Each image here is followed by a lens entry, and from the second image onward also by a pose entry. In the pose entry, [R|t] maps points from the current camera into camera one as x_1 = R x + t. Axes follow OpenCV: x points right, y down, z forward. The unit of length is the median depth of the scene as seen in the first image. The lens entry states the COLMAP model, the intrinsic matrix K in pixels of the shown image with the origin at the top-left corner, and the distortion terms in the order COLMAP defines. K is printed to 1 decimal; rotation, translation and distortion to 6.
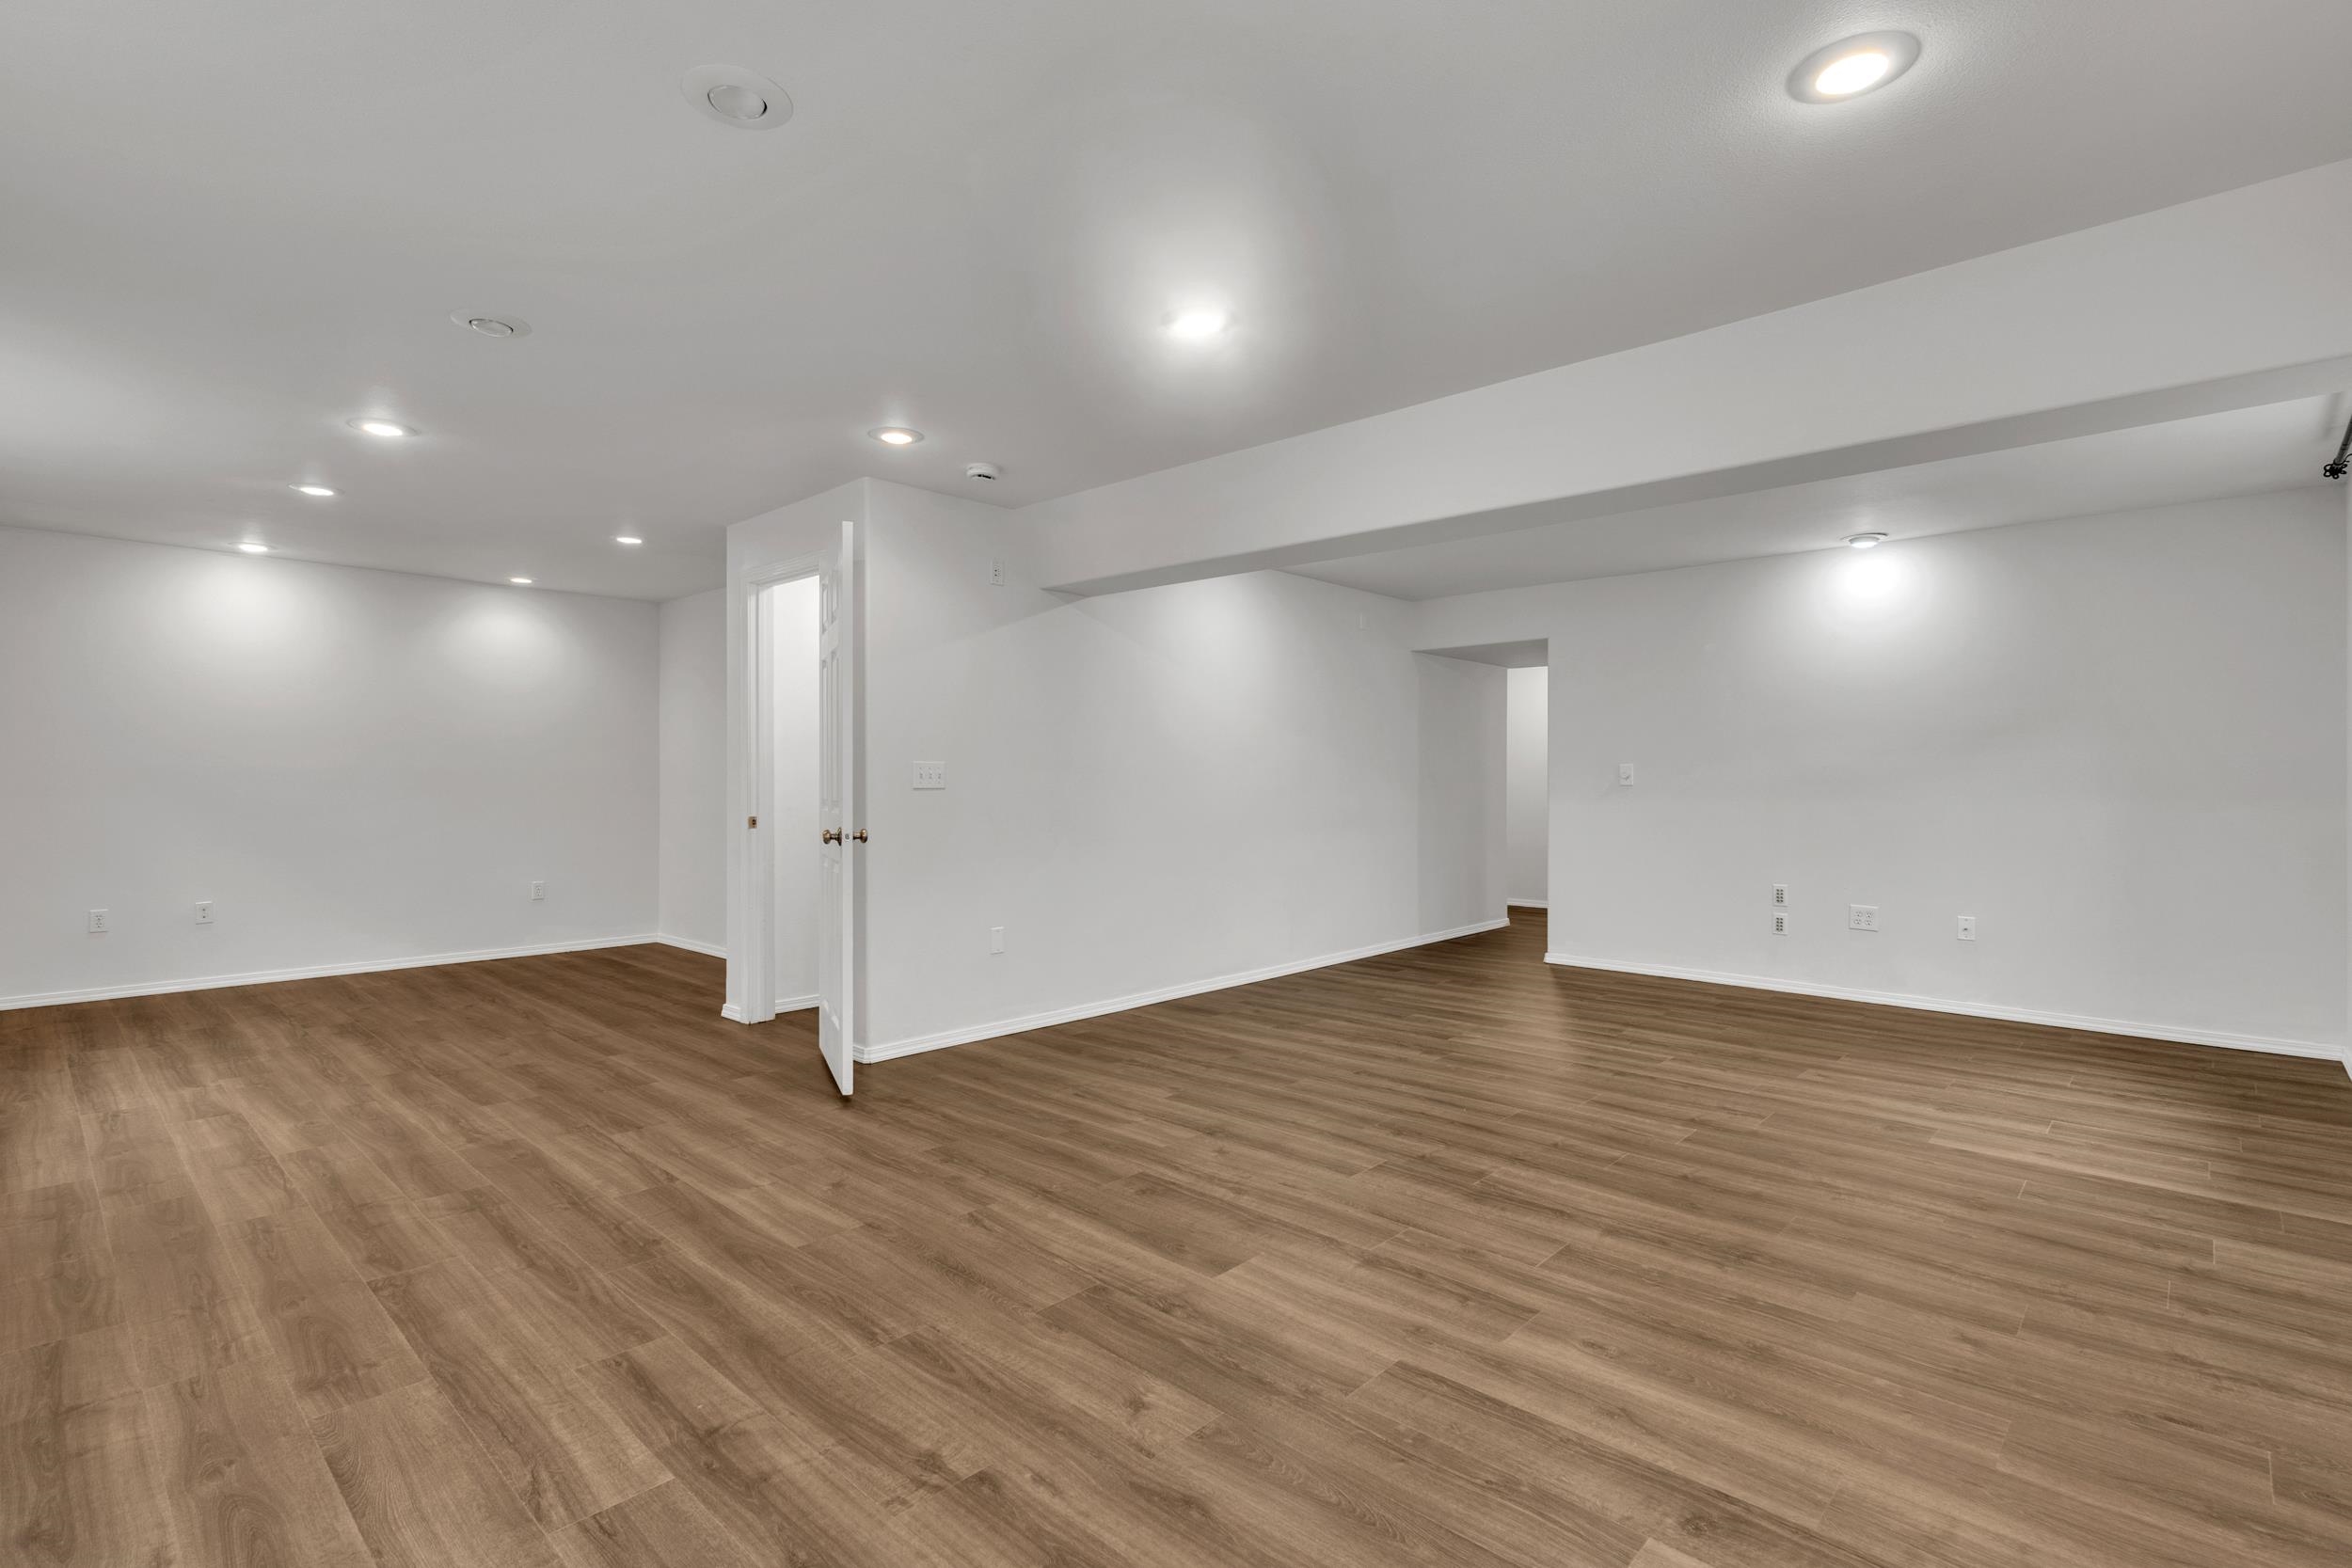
lens RADIAL K [[1092.8, 0, 1181.3], [0, 1092.8, 783.7], [0, 0, 1]] dist [0.012342, -0.002075]
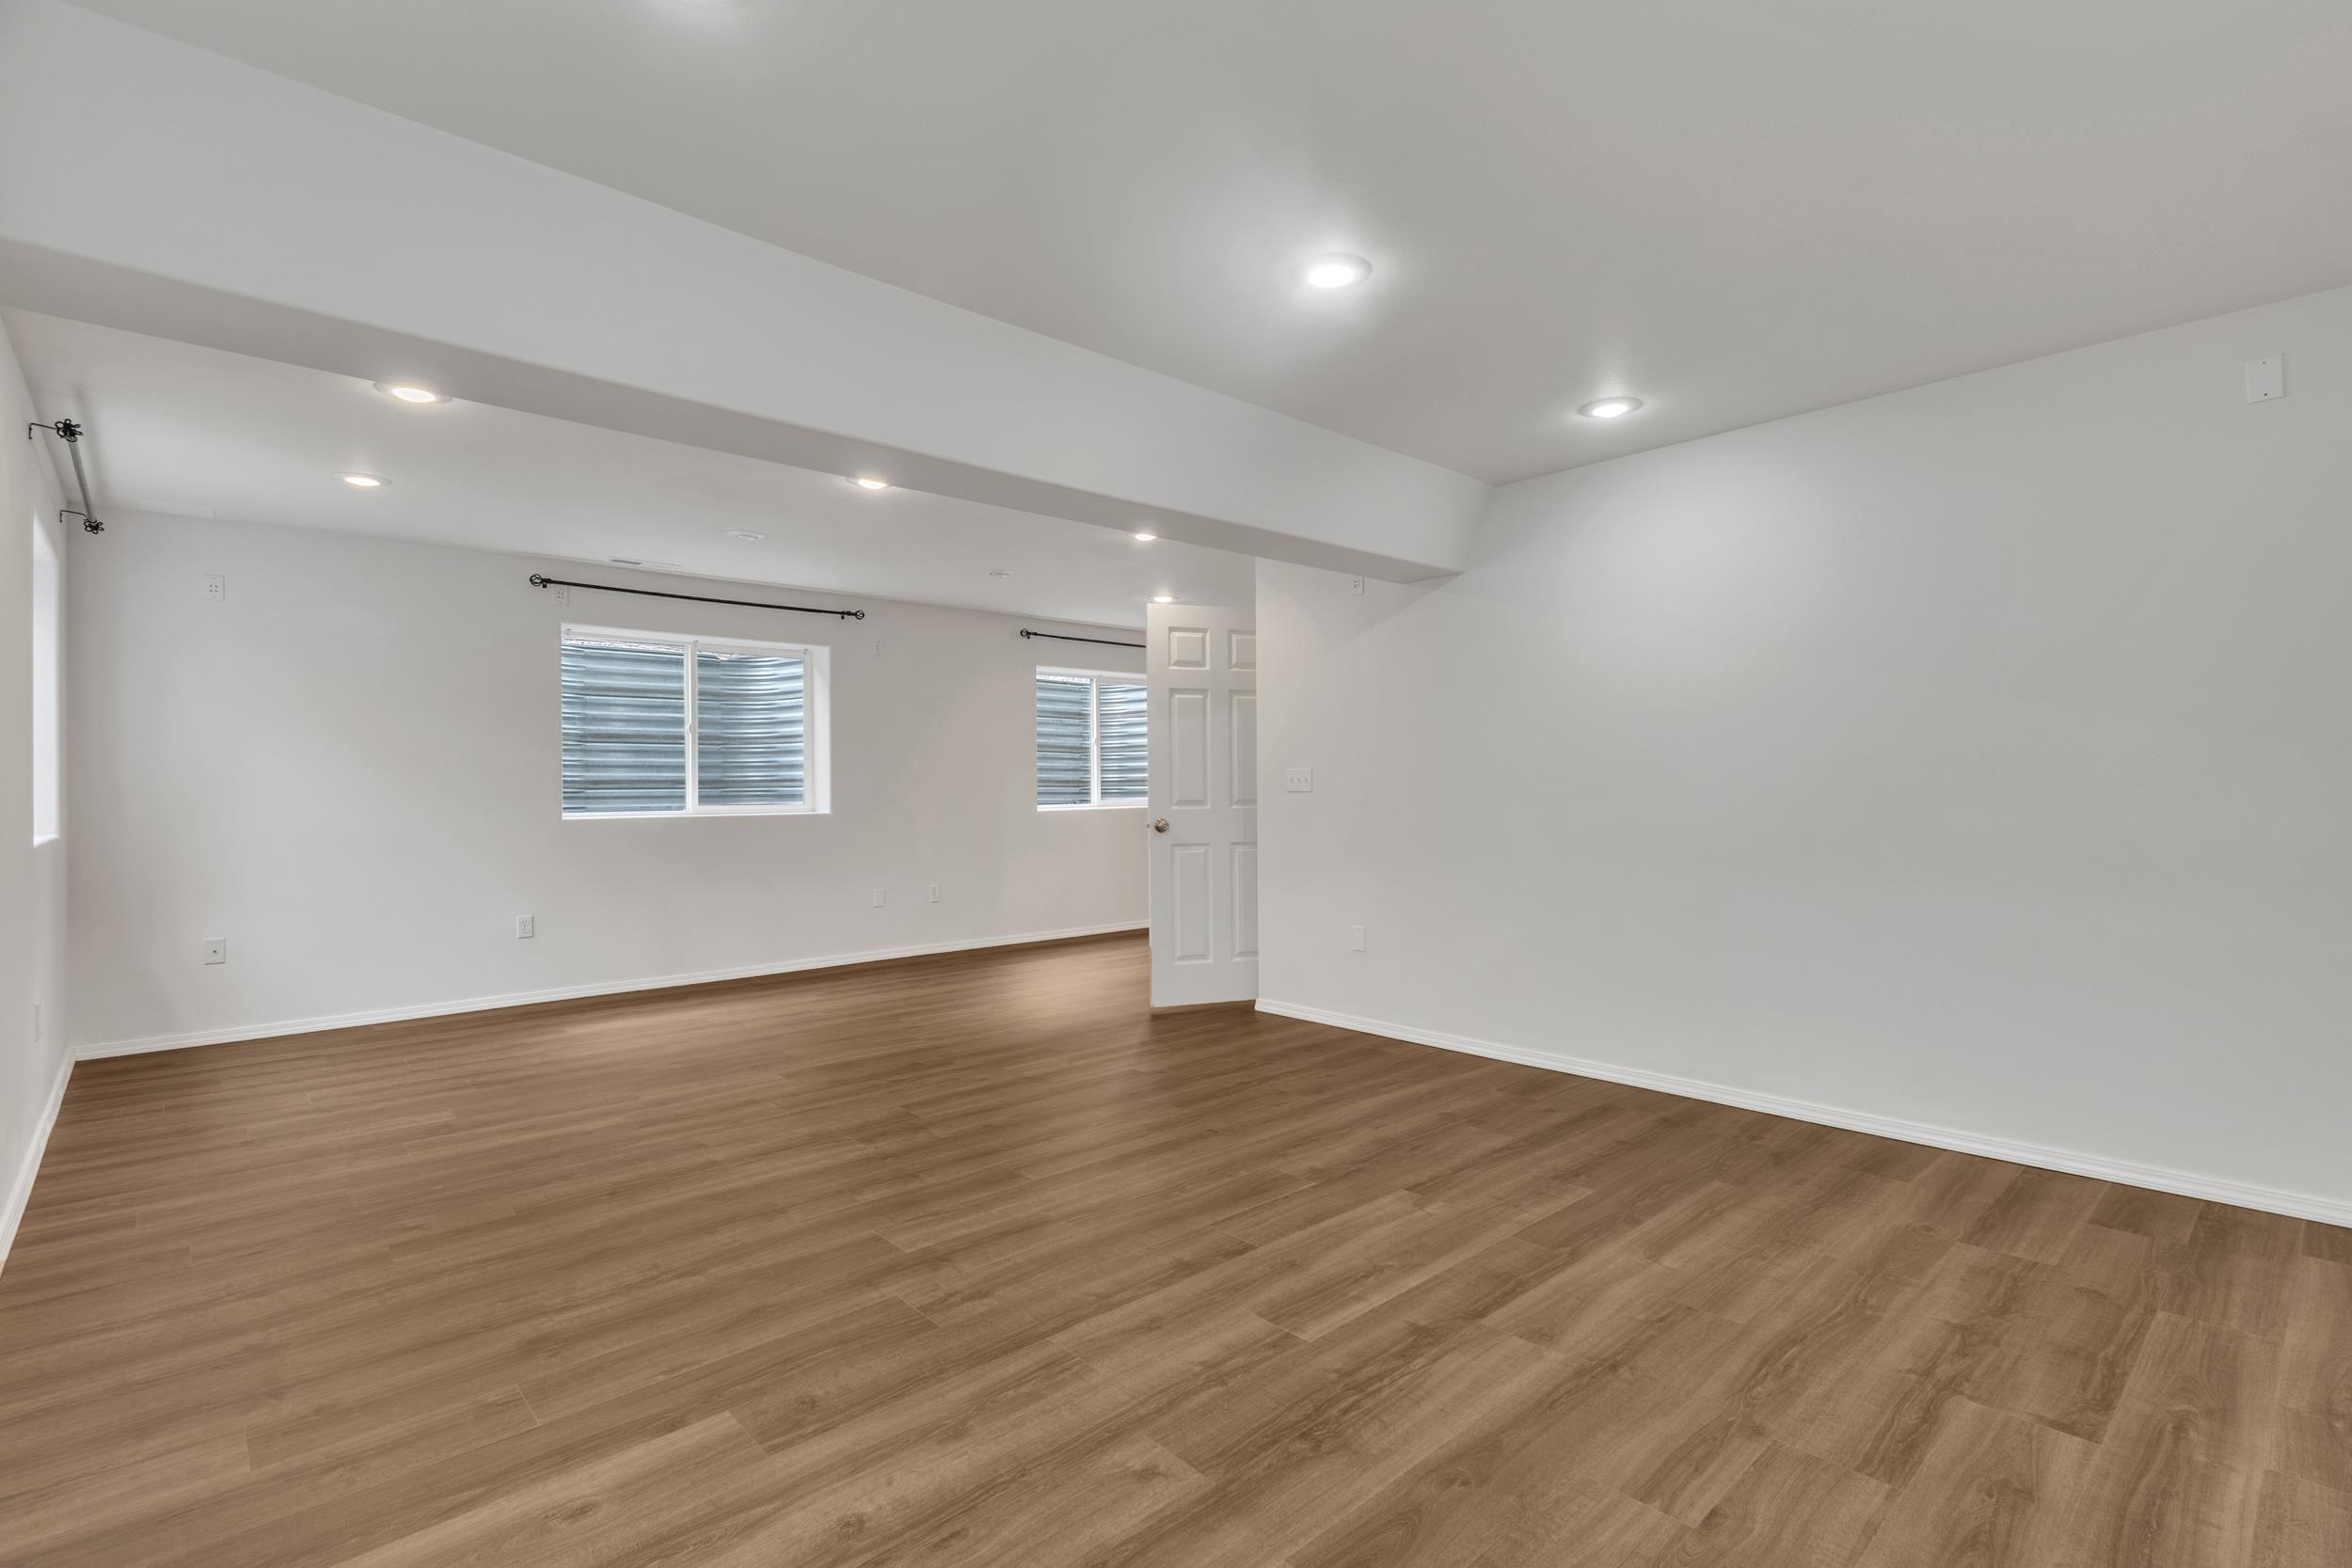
lens RADIAL K [[1092.8, 0, 1178.8], [0, 1092.8, 783.6], [0, 0, 1]] dist [0.012342, -0.002075]
pose [[-0.080985, -0.003082, -0.996711, 1.415601], [0.003846, 0.999987, -0.003404, -0.001450], [0.996708, -0.004109, -0.080972, 1.469144]]
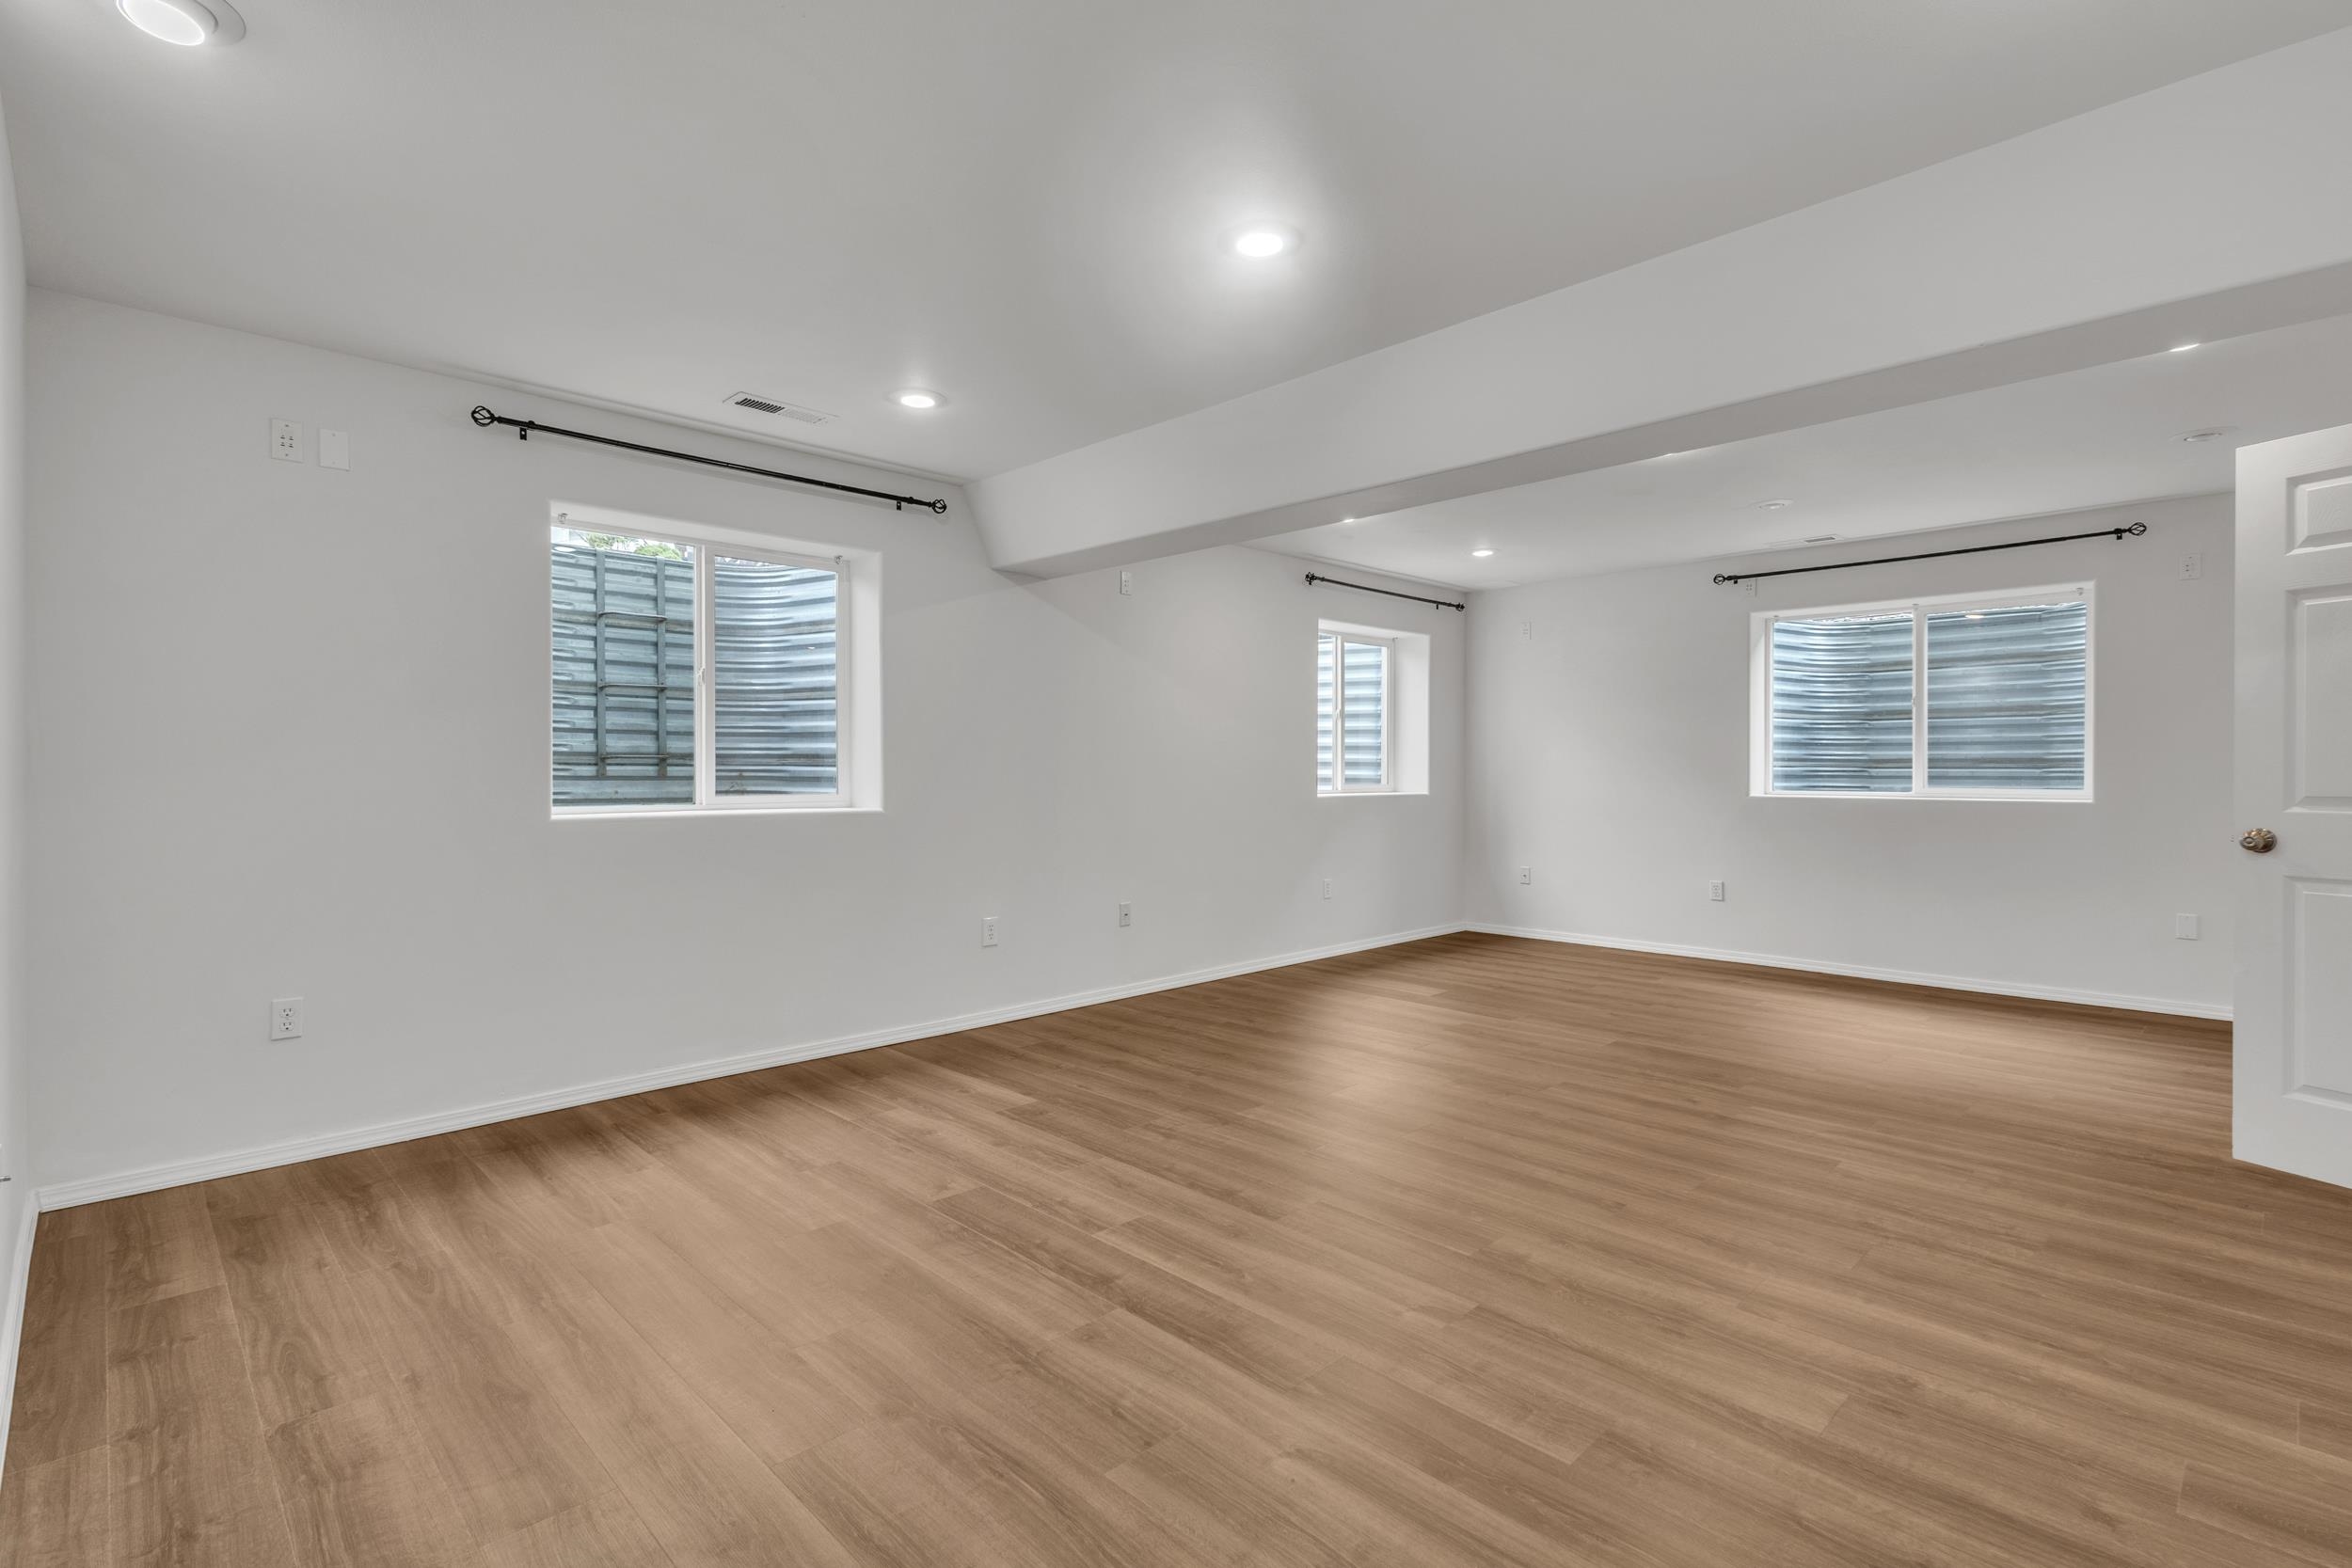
lens RADIAL K [[1092.8, 0, 1165.0], [0, 1092.8, 771.0], [0, 0, 1]] dist [0.012342, -0.002075]
pose [[-0.998421, -0.000123, 0.056176, 0.565108], [0.000159, 0.999987, 0.005015, -0.007663], [-0.056176, 0.005016, -0.998408, 2.372066]]
